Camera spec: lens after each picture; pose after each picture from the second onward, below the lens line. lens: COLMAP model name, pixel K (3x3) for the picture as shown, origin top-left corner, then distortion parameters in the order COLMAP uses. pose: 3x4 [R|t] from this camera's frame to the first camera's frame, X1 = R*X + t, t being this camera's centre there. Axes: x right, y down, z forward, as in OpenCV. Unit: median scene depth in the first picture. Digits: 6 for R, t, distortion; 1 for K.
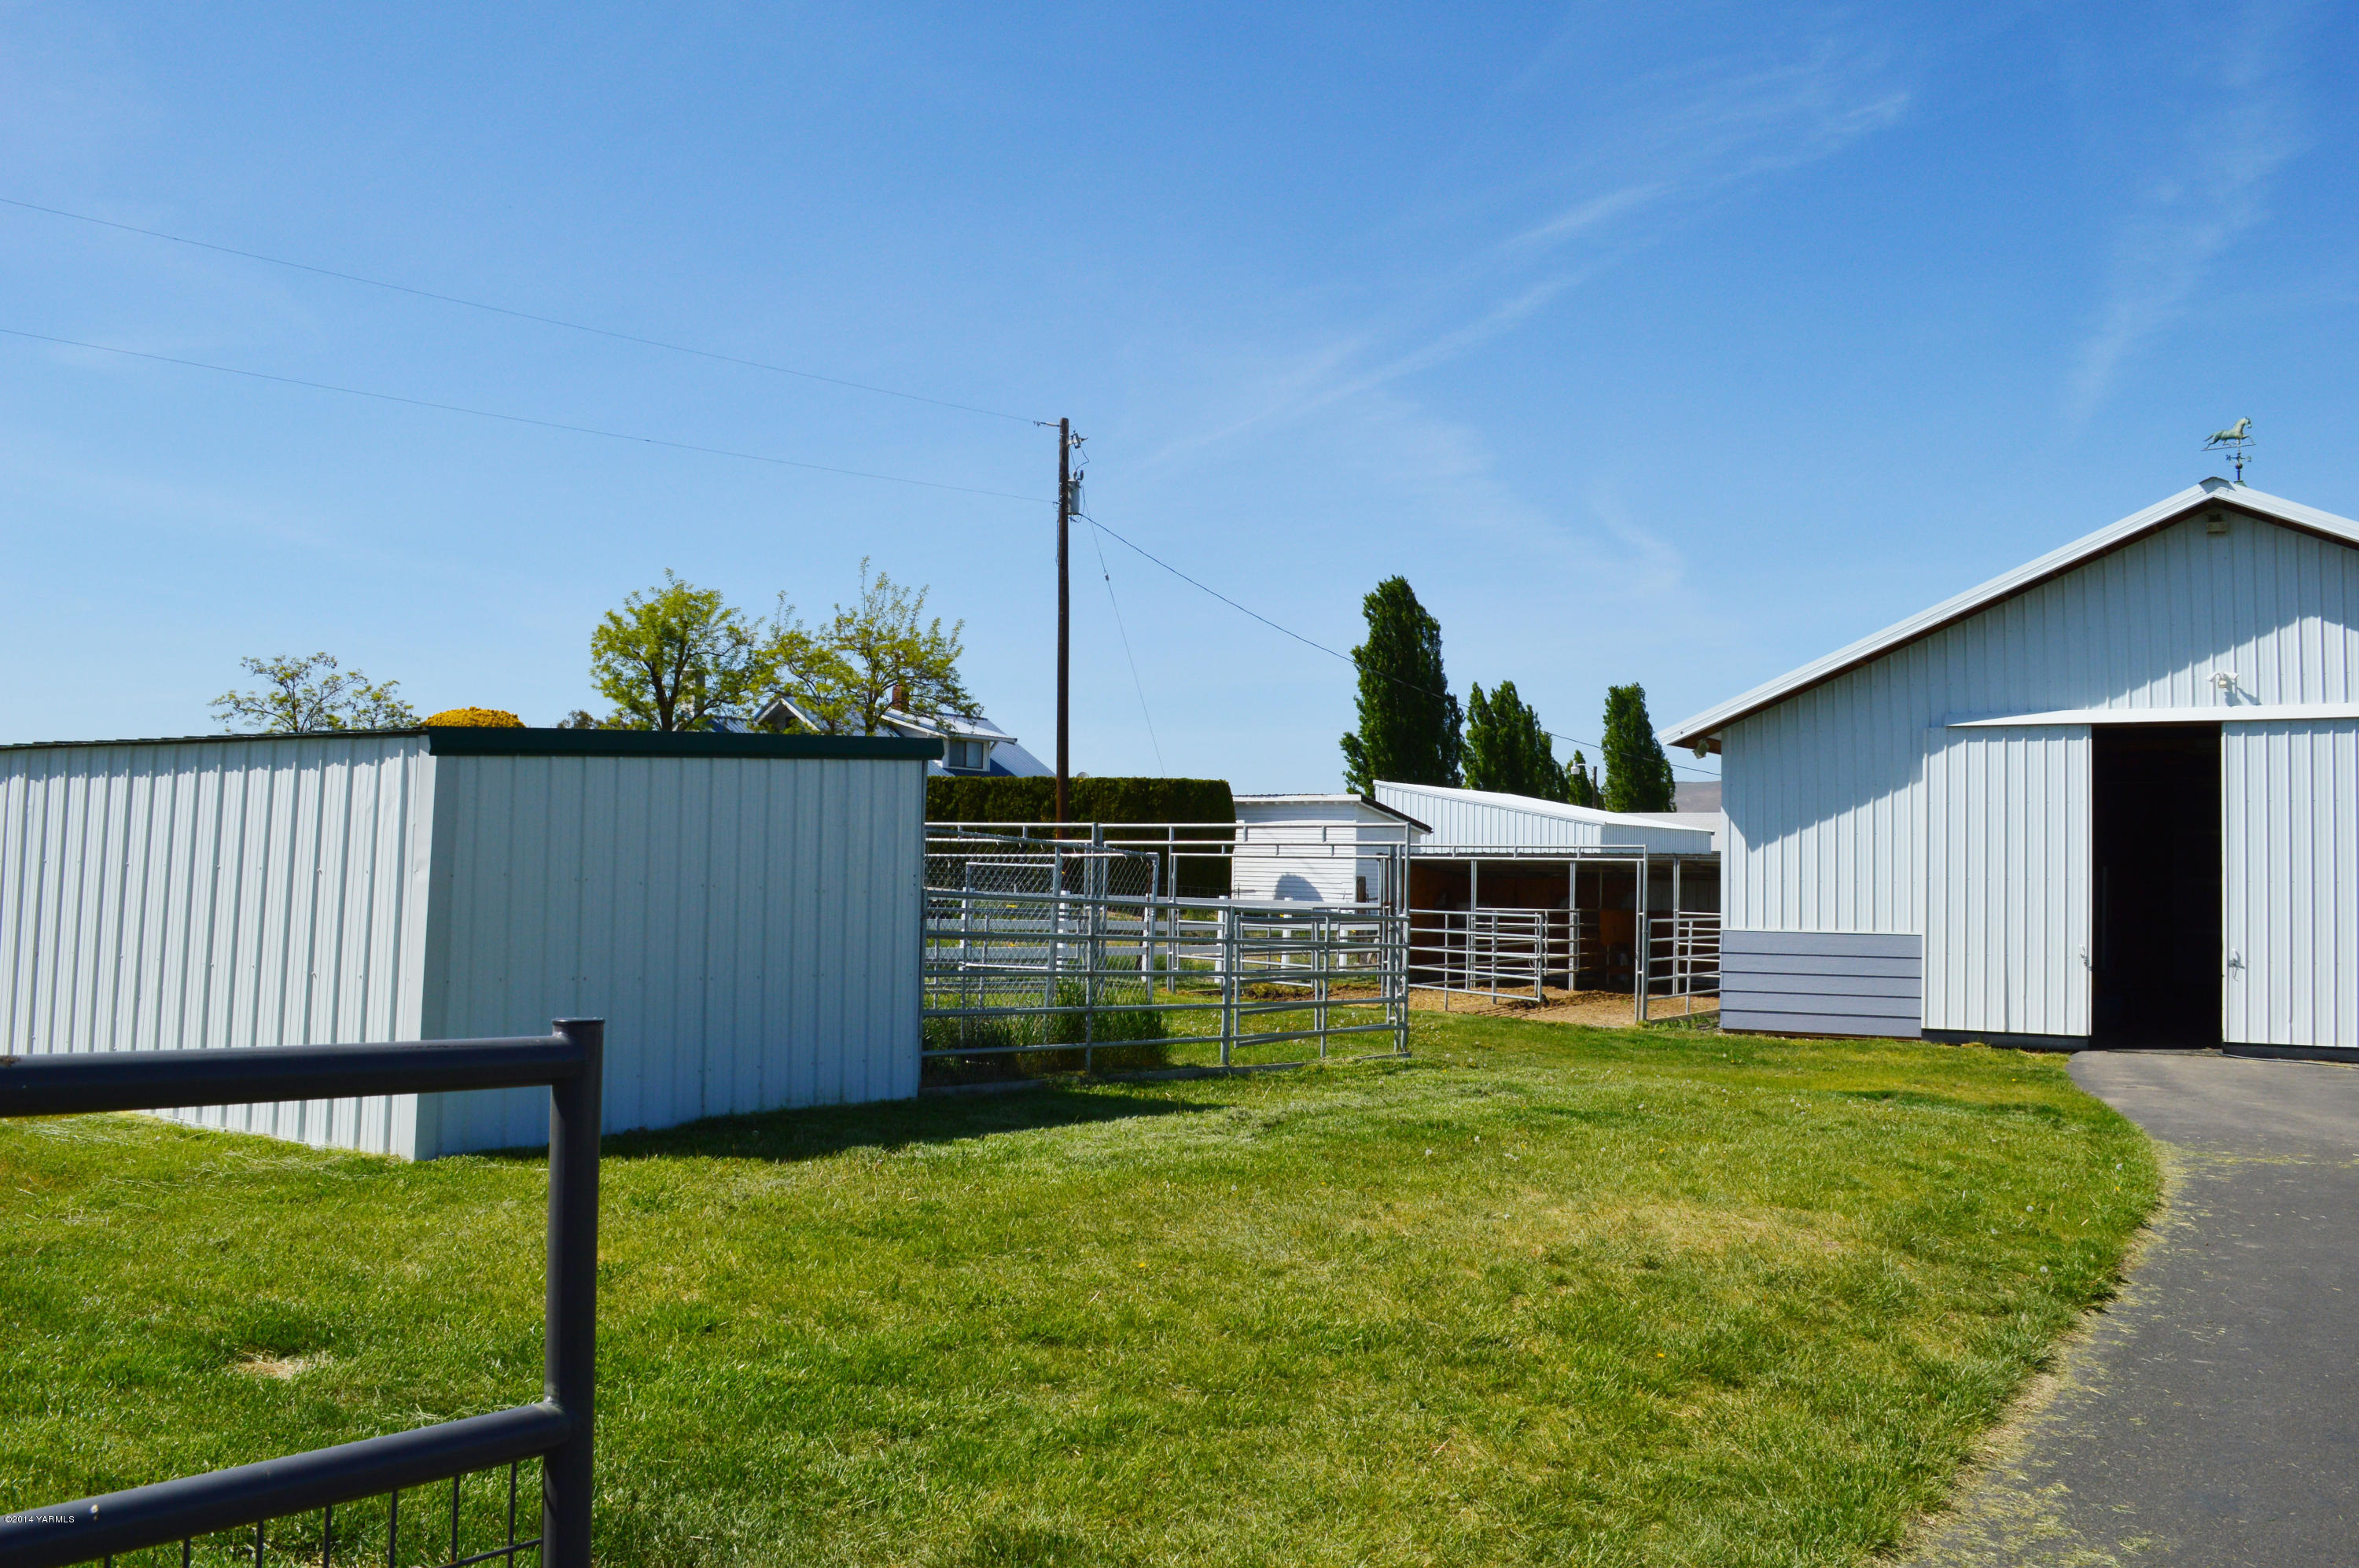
lens RADIAL K [[2002.4, 0, 1179.5], [0, 2002.4, 784.0], [0, 0, 1]] dist [-0.093113, 0.016096]
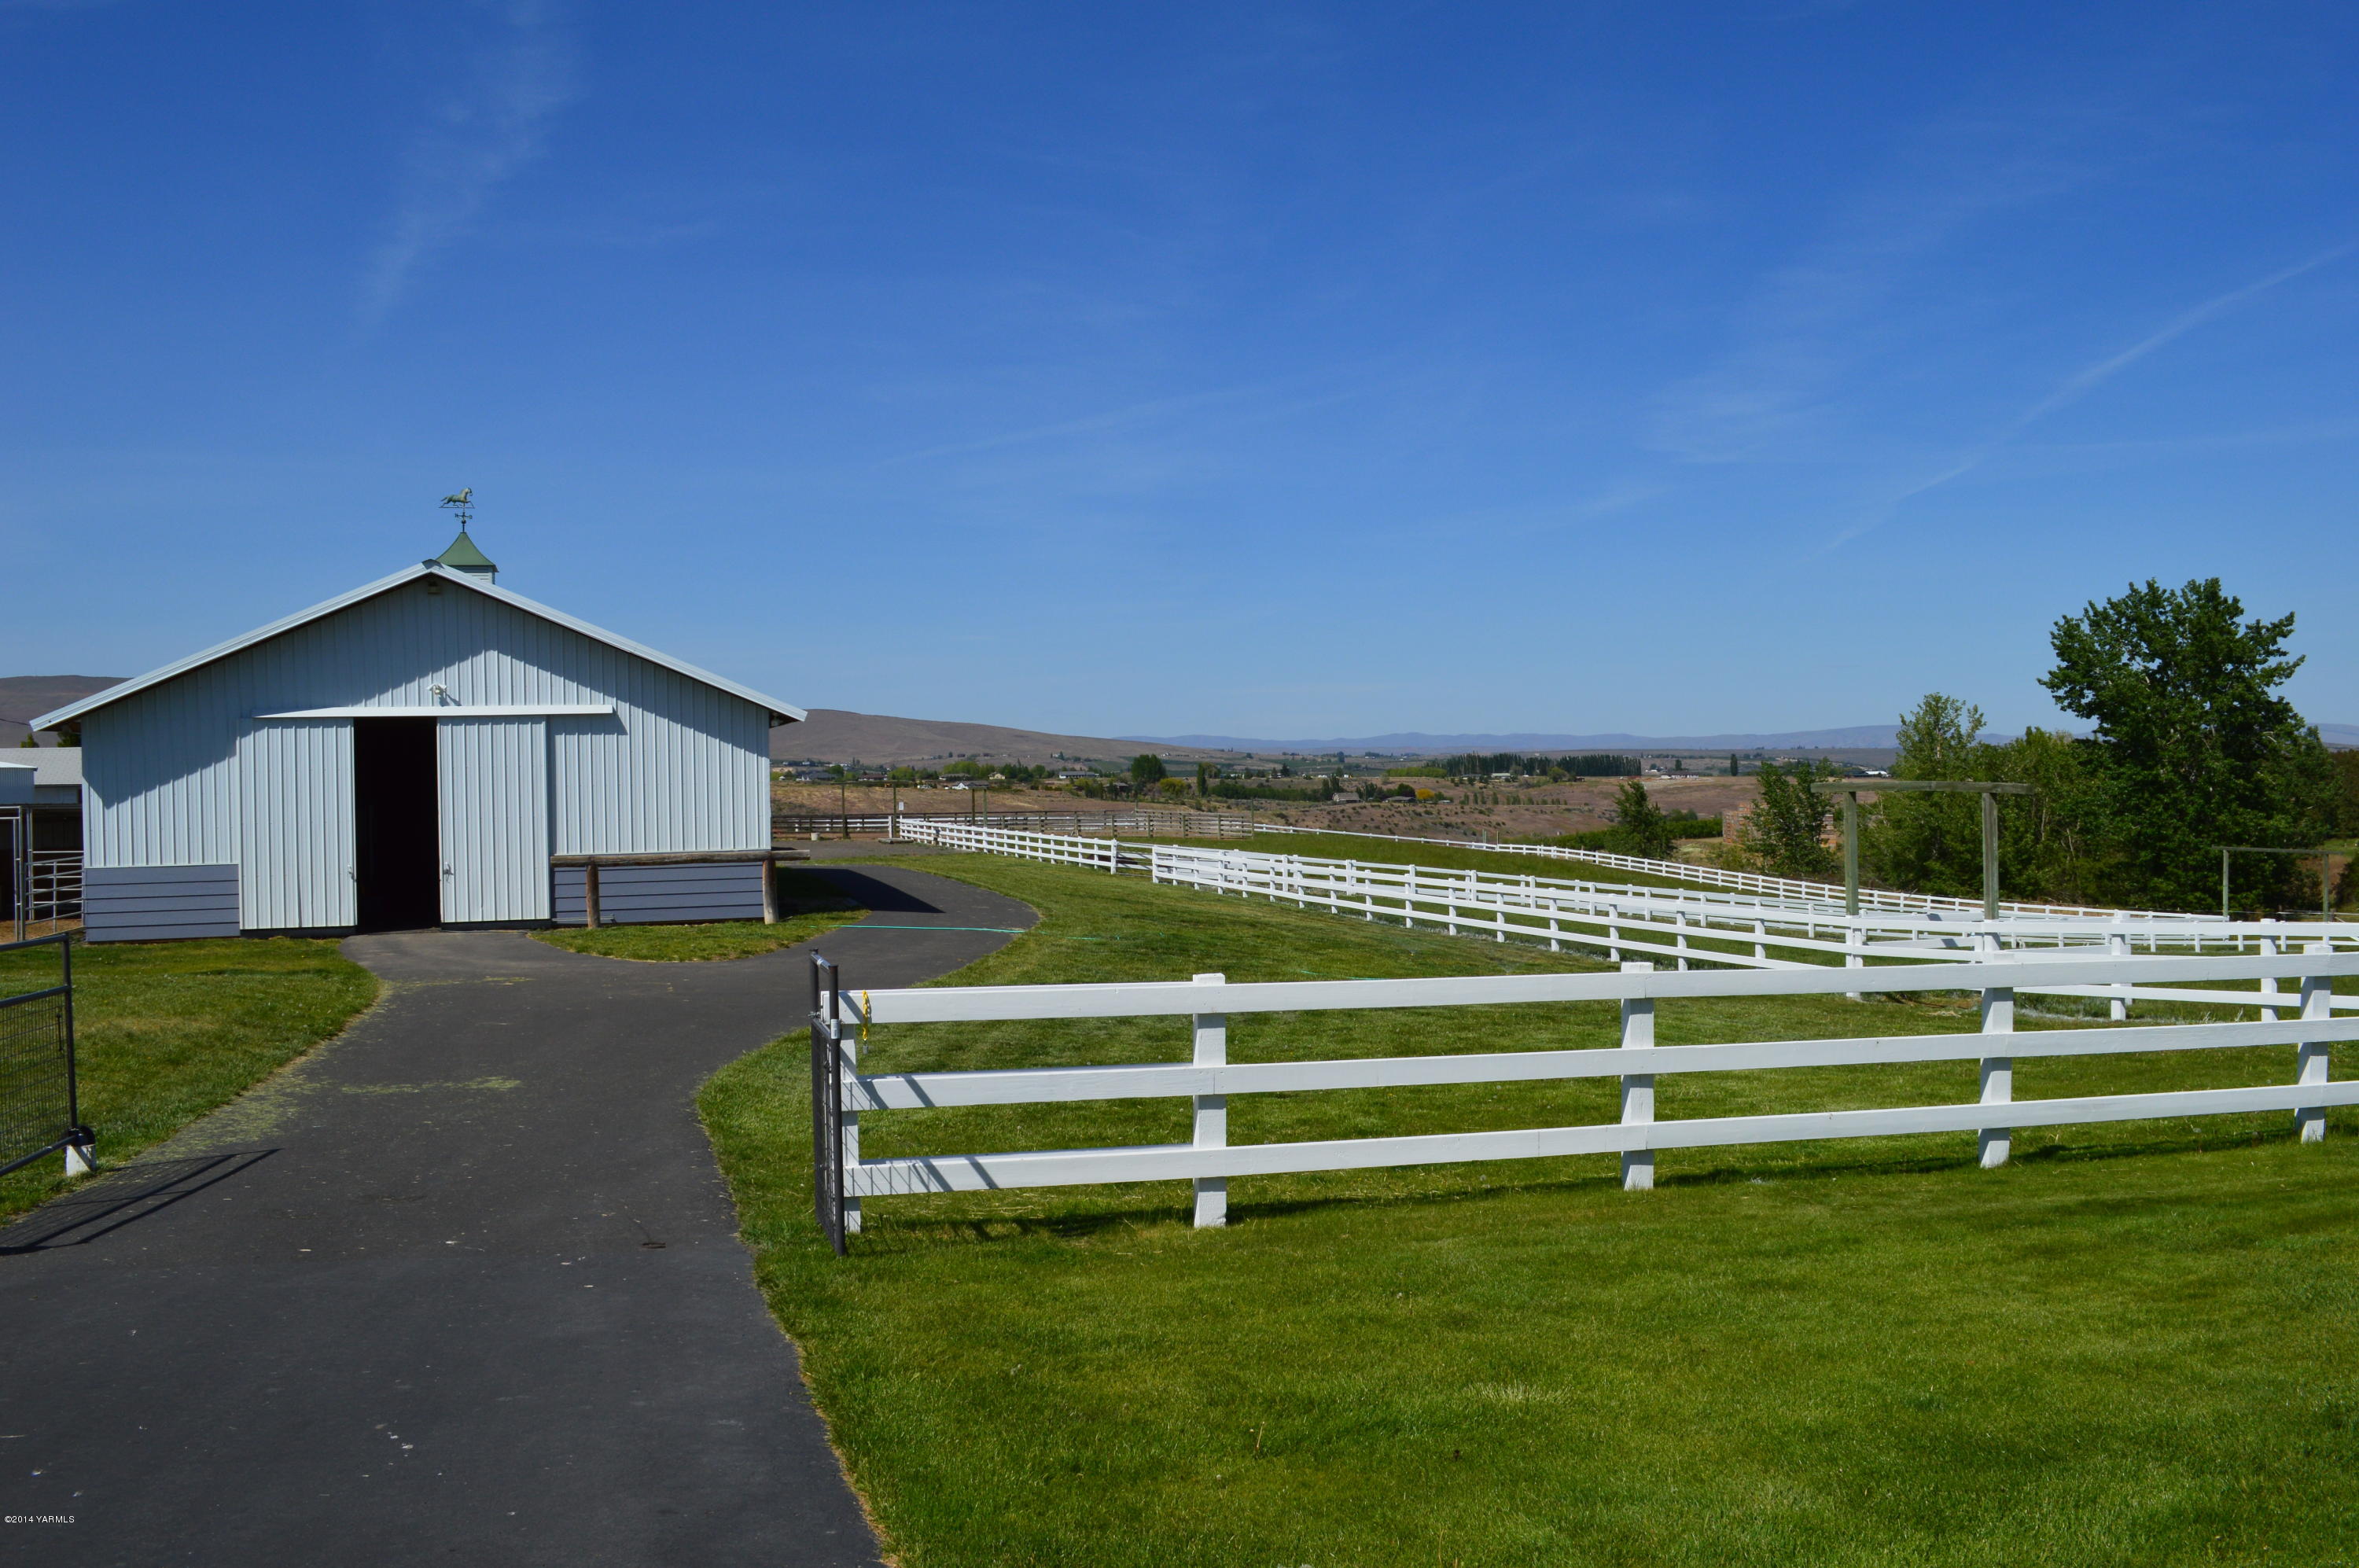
lens RADIAL K [[1938.6, 0, 1142.8], [0, 1938.6, 759.6], [0, 0, 1]] dist [-0.069451, 0.006235]
pose [[0.692128, -0.026272, 0.721297, -0.178114], [0.000635, 0.999359, 0.035792, -0.051918], [-0.721775, -0.024315, 0.691701, -0.458306]]
